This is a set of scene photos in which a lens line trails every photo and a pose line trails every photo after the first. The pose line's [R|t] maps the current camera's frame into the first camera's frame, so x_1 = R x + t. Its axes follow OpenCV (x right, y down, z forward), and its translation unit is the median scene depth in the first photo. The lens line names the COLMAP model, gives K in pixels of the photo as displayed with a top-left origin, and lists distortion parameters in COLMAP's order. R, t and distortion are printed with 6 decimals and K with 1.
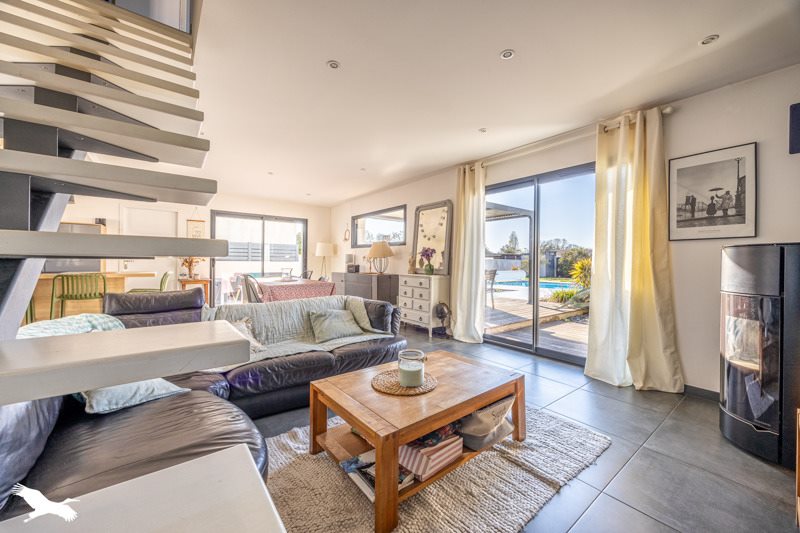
lens RADIAL K [[305.8, 0, 405.3], [0, 305.8, 265.4], [0, 0, 1]] dist [0.002546, 0.000196]
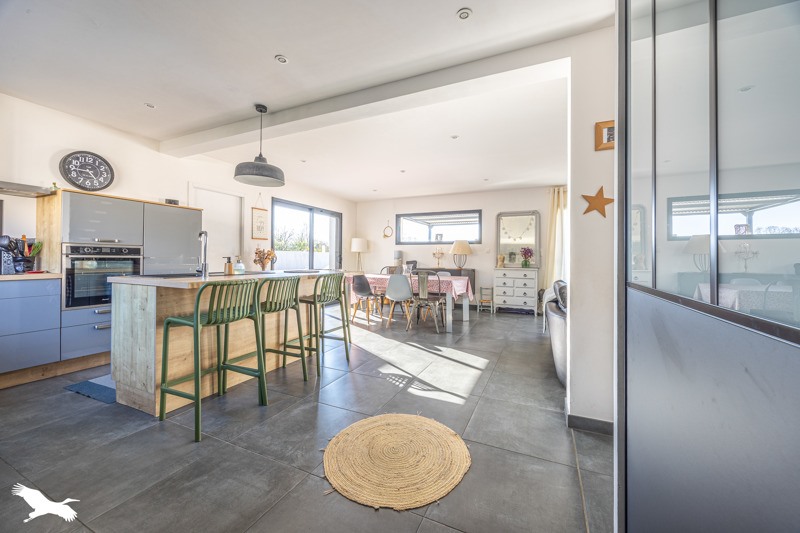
lens RADIAL K [[305.8, 0, 405.3], [0, 305.8, 265.4], [0, 0, 1]] dist [0.002546, 0.000196]
pose [[0.887758, -0.010900, 0.460182, -0.807868], [0.003470, 0.999850, 0.016988, -0.005047], [-0.460298, -0.013484, 0.887662, 0.080206]]
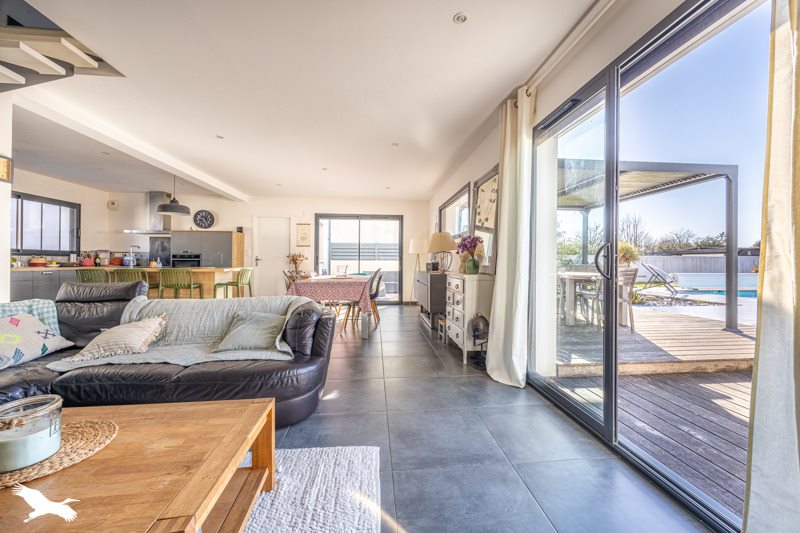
lens RADIAL K [[305.8, 0, 405.3], [0, 305.8, 265.4], [0, 0, 1]] dist [0.002546, 0.000196]
pose [[0.846407, 0.000311, -0.532536, 0.270859], [-0.001427, 0.999998, -0.001683, 0.010130], [0.532534, 0.002185, 0.846406, 0.269768]]
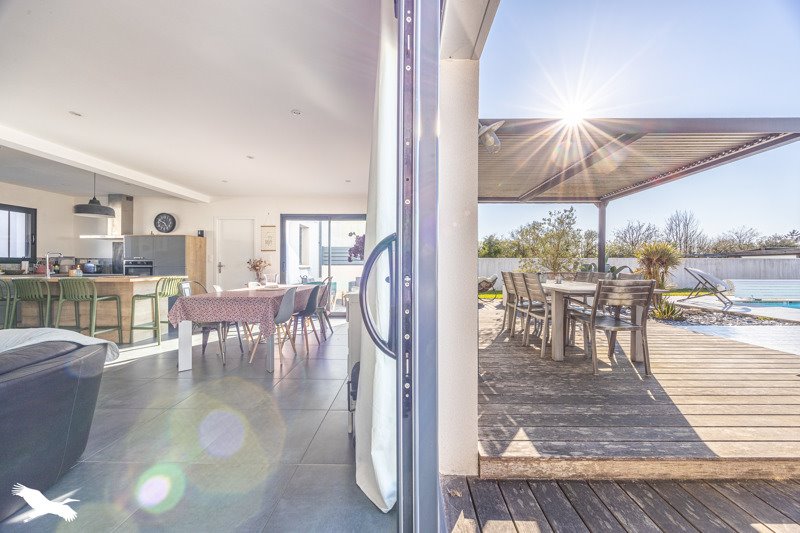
lens RADIAL K [[300.2, 0, 405.7], [0, 300.2, 267.8], [0, 0, 1]] dist [-0.000346, -0.000131]
pose [[0.782730, -0.001709, -0.622359, 0.336637], [0.000151, 0.999997, -0.002555, -0.004789], [0.622362, 0.001906, 0.782728, 0.563428]]
